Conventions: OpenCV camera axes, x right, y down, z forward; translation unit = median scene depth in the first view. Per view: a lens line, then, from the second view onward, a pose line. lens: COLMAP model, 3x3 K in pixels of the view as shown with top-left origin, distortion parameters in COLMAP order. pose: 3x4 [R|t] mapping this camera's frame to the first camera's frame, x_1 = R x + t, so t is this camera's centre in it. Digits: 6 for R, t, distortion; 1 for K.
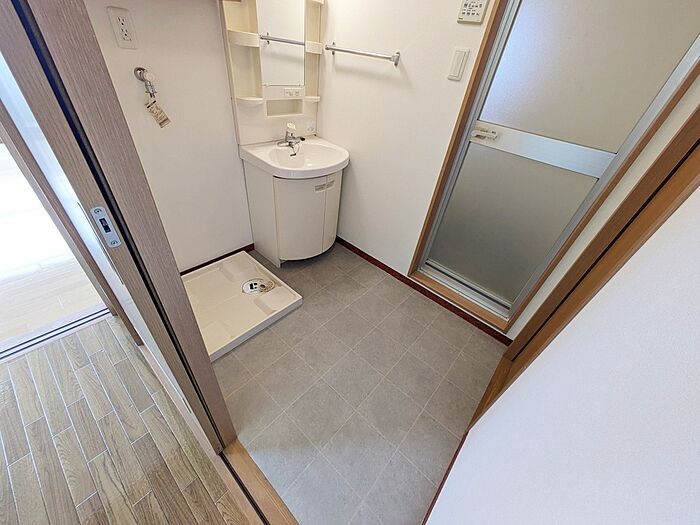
lens RADIAL K [[276.5, 0, 353.4], [0, 276.5, 260.3], [0, 0, 1]] dist [0.001152, 0.000959]
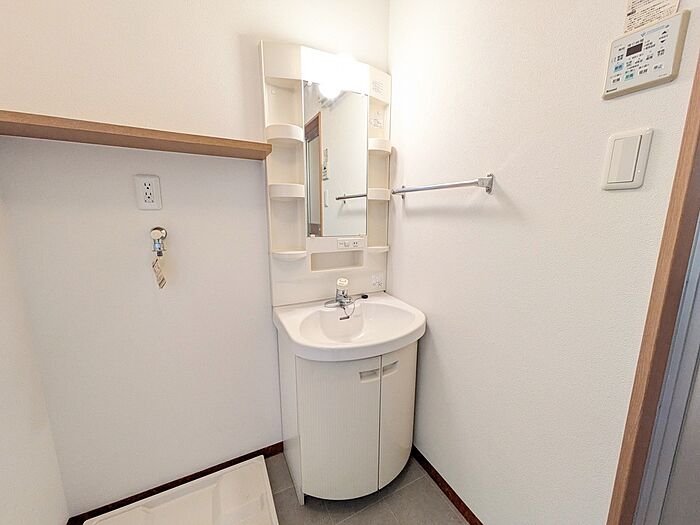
lens RADIAL K [[276.5, 0, 353.9], [0, 276.5, 264.5], [0, 0, 1]] dist [0.001152, 0.000959]
pose [[0.921649, -0.045219, -0.385380, 0.088380], [-0.145021, 0.881072, -0.450202, -0.193674], [0.359905, 0.470816, 0.805481, 0.385128]]
